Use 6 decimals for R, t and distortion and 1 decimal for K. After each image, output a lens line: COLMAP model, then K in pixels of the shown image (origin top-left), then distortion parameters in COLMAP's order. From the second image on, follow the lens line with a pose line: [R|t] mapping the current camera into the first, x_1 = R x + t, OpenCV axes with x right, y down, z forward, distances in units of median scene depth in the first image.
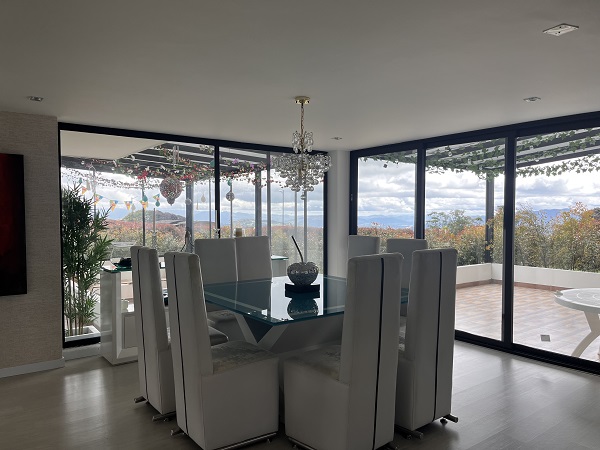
lens RADIAL K [[457.4, 0, 300.7], [0, 457.4, 229.6], [0, 0, 1]] dist [0.031586, -0.006242]
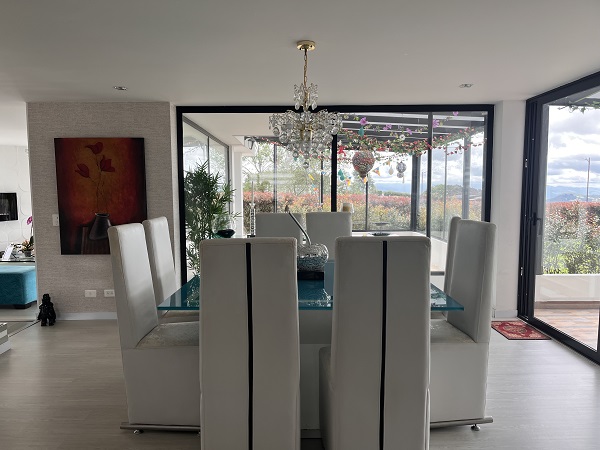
lens RADIAL K [[457.4, 0, 298.0], [0, 457.4, 225.2], [0, 0, 1]] dist [0.031586, -0.006242]
pose [[0.804067, 0.041313, -0.593101, 0.417345], [-0.013178, 0.998576, 0.051691, -0.003383], [0.594392, -0.033747, 0.803467, 0.273779]]
